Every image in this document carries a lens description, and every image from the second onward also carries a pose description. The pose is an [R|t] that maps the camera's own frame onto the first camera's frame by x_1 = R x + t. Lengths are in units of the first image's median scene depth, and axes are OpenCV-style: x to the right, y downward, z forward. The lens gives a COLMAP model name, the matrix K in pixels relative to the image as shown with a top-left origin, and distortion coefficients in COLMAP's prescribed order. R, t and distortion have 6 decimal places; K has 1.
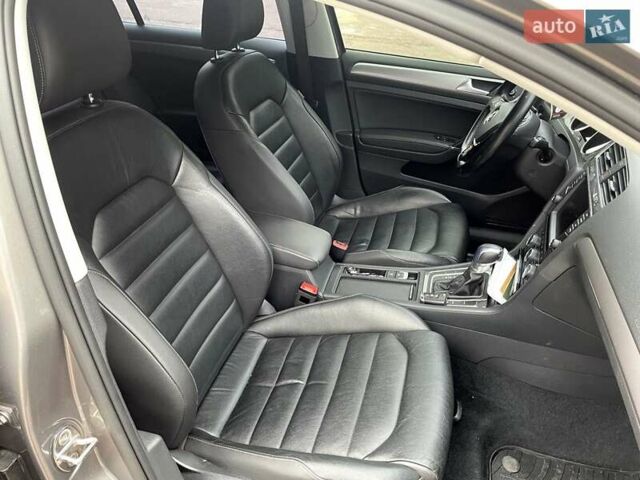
lens RADIAL K [[480.1, 0, 320.0], [0, 480.1, 240.0], [0, 0, 1]] dist [0.055098, -0.085700]
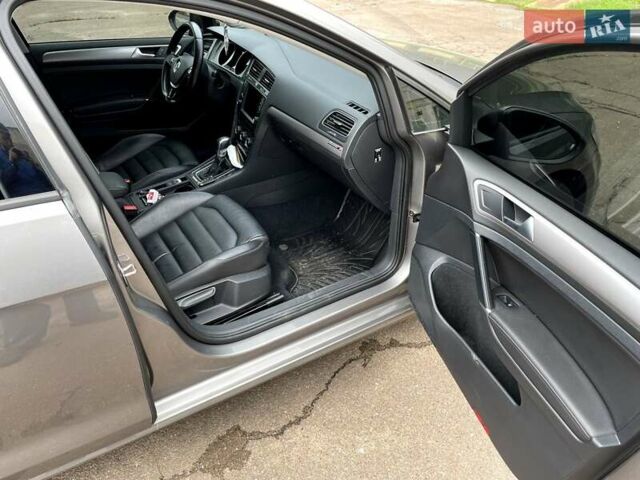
lens RADIAL K [[480.1, 0, 320.0], [0, 480.1, 240.0], [0, 0, 1]] dist [0.055098, -0.085700]
pose [[0.662446, -0.429351, 0.613859, -0.583854], [0.401503, 0.895308, 0.192923, 0.137966], [-0.632424, 0.118665, 0.765479, -0.443938]]
